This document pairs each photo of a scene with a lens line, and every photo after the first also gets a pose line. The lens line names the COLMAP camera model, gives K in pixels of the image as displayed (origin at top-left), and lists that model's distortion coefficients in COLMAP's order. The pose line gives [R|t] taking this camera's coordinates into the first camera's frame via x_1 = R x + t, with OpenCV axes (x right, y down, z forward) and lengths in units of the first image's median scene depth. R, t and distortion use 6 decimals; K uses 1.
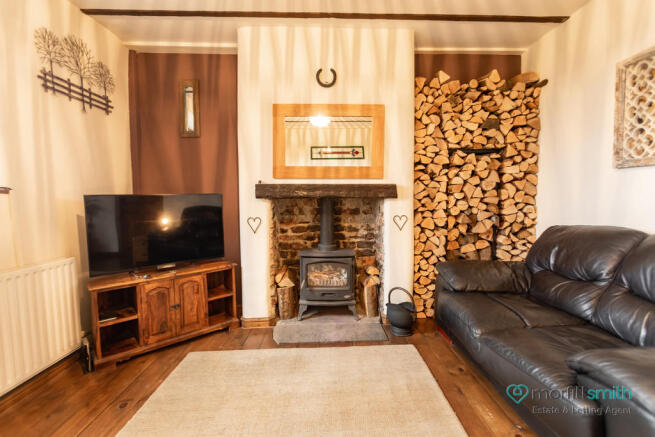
lens RADIAL K [[313.1, 0, 327.5], [0, 313.1, 218.5], [0, 0, 1]] dist [-0.030344, 0.022801]
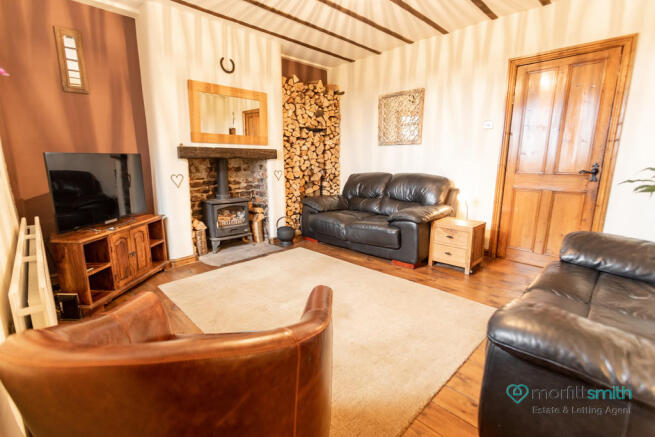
lens RADIAL K [[313.1, 0, 327.5], [0, 313.1, 218.5], [0, 0, 1]] dist [-0.030344, 0.022801]
pose [[0.729089, -0.120847, 0.673665, -0.625220], [0.042293, 0.990362, 0.131885, 0.030217], [-0.683111, -0.067665, 0.727174, -0.270816]]
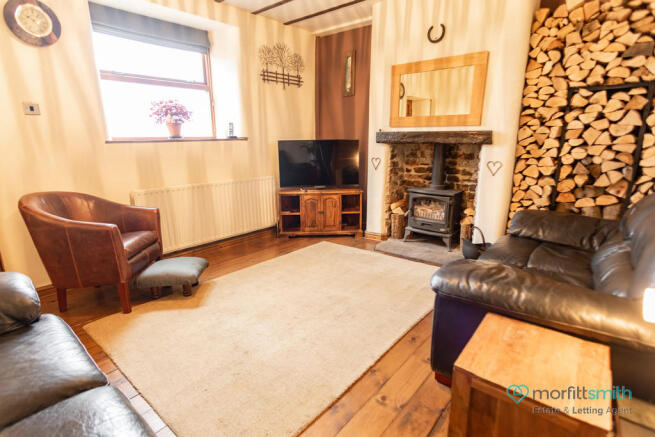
lens RADIAL K [[324.8, 0, 328.1], [0, 324.8, 215.8], [0, 0, 1]] dist [0.000473, 0.001337]
pose [[0.750851, 0.153556, -0.642373, 0.527603], [-0.045122, 0.982252, 0.182060, -0.003786], [0.658928, -0.107715, 0.744454, -0.185393]]
